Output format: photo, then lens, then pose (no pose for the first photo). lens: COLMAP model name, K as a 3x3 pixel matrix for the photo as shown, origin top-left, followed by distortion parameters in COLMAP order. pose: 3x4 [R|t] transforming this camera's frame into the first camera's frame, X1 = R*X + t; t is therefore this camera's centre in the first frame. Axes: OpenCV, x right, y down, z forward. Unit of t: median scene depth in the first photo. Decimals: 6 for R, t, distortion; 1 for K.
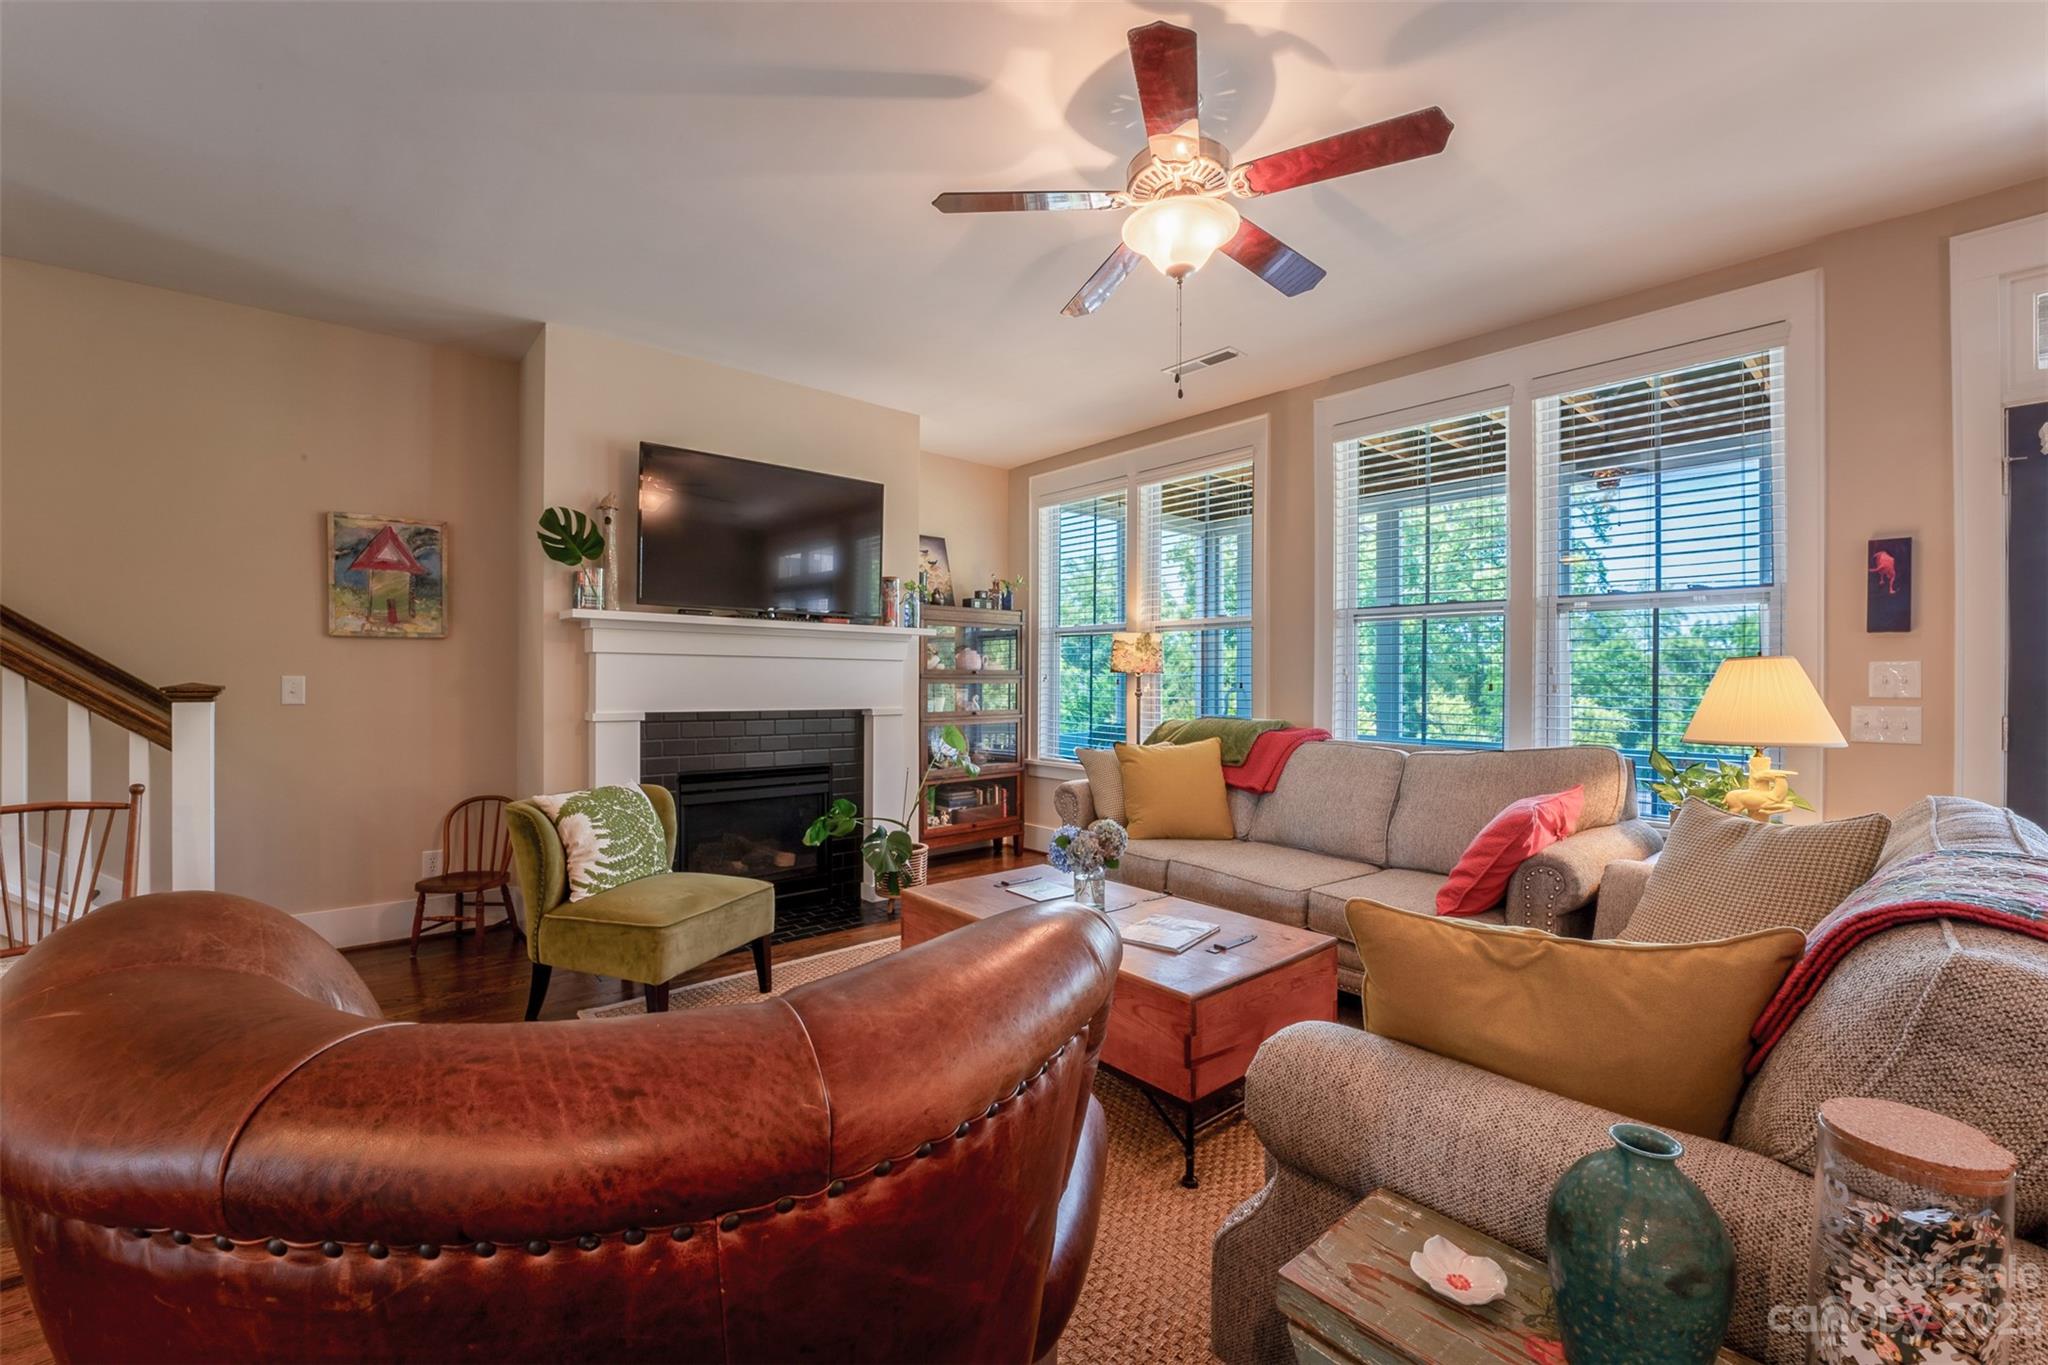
lens RADIAL K [[832.0, 0, 1018.5], [0, 832.0, 681.4], [0, 0, 1]] dist [-0.015923, 0.002185]
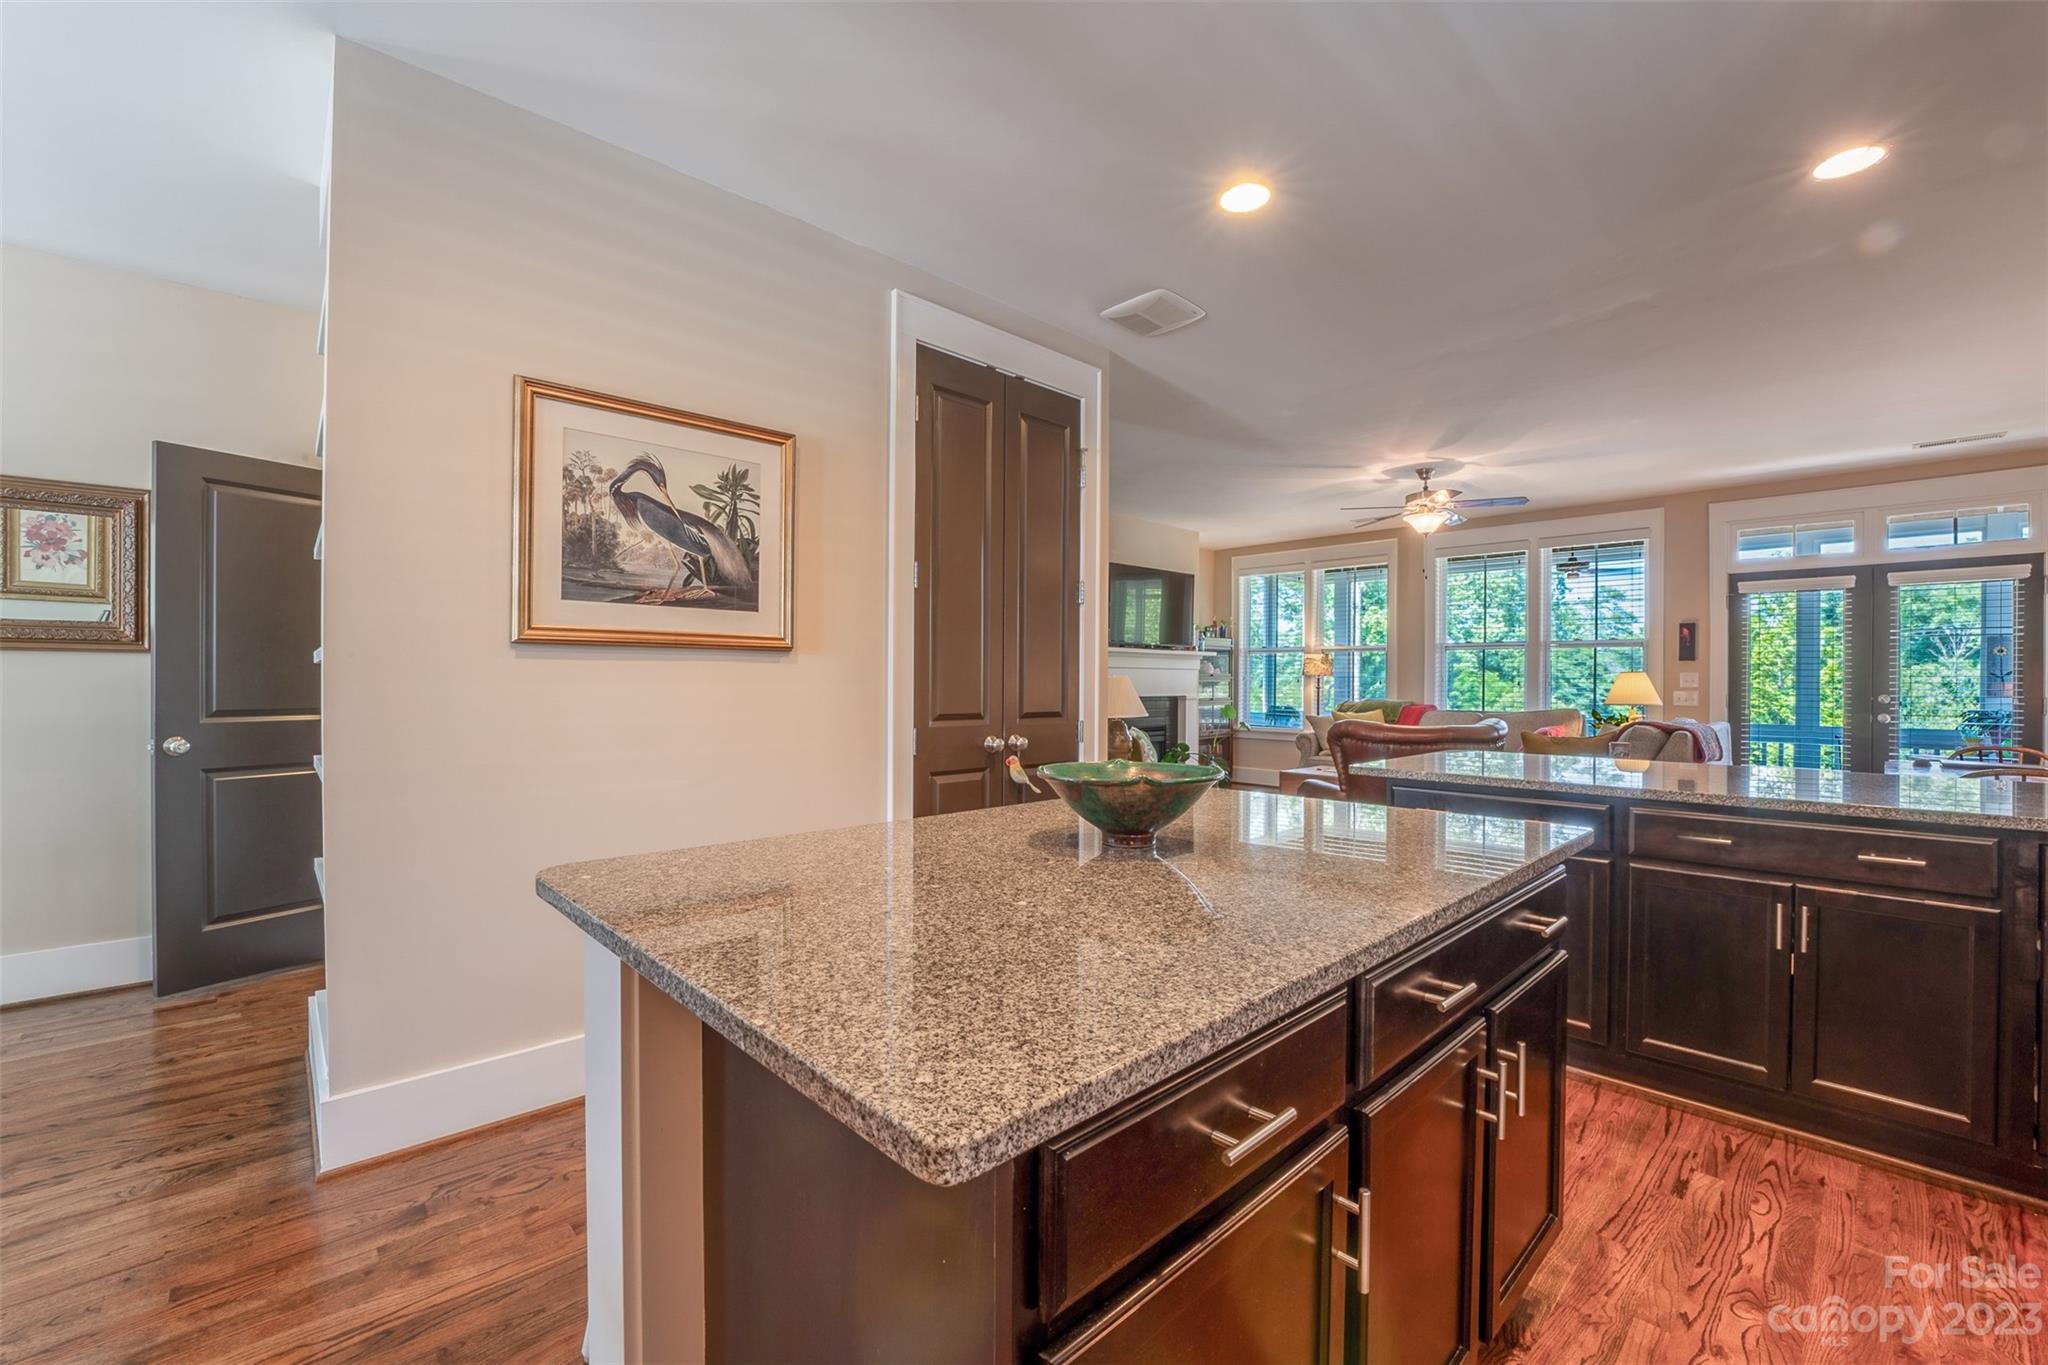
lens RADIAL K [[832.0, 0, 1014.6], [0, 832.0, 684.1], [0, 0, 1]] dist [-0.015923, 0.002185]
pose [[0.999509, -0.000958, 0.031304, -0.711432], [0.000740, 0.999976, 0.006957, -0.006356], [-0.031310, -0.006930, 0.999486, -0.970961]]
